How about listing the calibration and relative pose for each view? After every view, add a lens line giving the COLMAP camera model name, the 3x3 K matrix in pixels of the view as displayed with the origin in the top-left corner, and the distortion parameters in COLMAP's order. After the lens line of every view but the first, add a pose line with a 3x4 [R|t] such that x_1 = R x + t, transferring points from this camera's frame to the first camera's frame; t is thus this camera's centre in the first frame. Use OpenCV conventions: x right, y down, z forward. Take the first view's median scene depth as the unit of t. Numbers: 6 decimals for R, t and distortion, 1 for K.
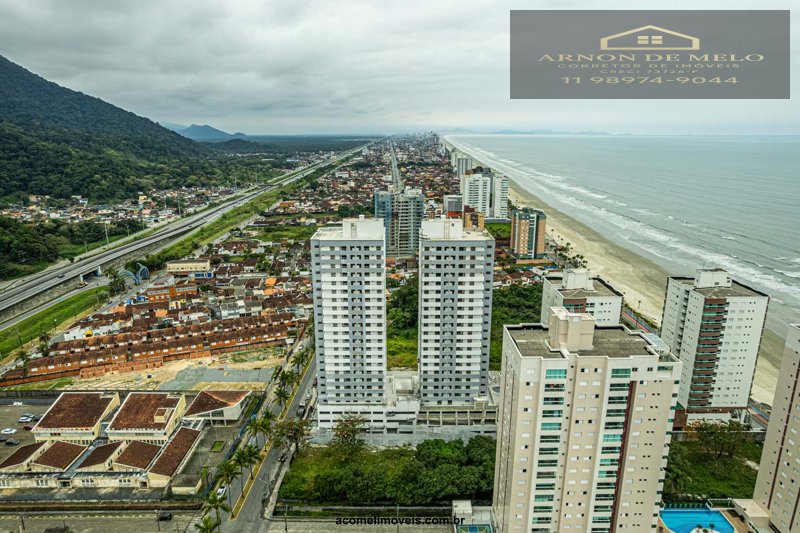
lens RADIAL K [[512.3, 0, 399.1], [0, 512.3, 266.0], [0, 0, 1]] dist [-0.069107, 0.064493]
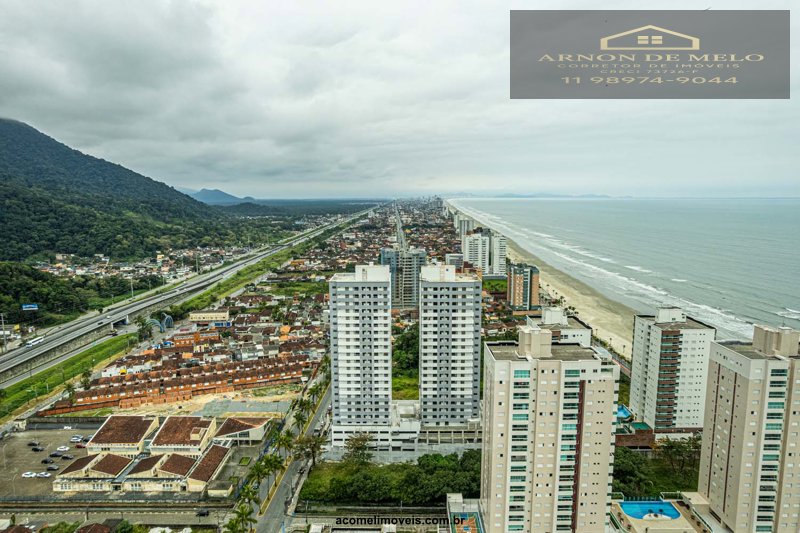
lens RADIAL K [[512.3, 0, 399.6], [0, 512.3, 264.7], [0, 0, 1]] dist [-0.069107, 0.064493]
pose [[0.999960, -0.001199, -0.008844, 0.003647], [0.000101, 0.992393, -0.123107, 0.051788], [0.008924, 0.123101, 0.992354, -0.180820]]
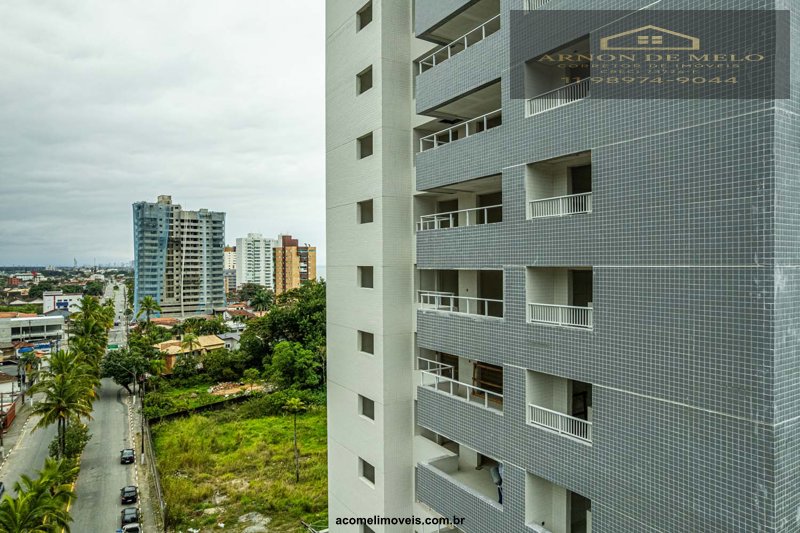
lens RADIAL K [[512.3, 0, 402.6], [0, 512.3, 263.6], [0, 0, 1]] dist [-0.069107, 0.064493]
pose [[0.846872, -0.004871, 0.531775, -0.215371], [0.139043, 0.967203, -0.212571, 0.179247], [-0.513299, 0.253960, 0.819774, 0.960165]]
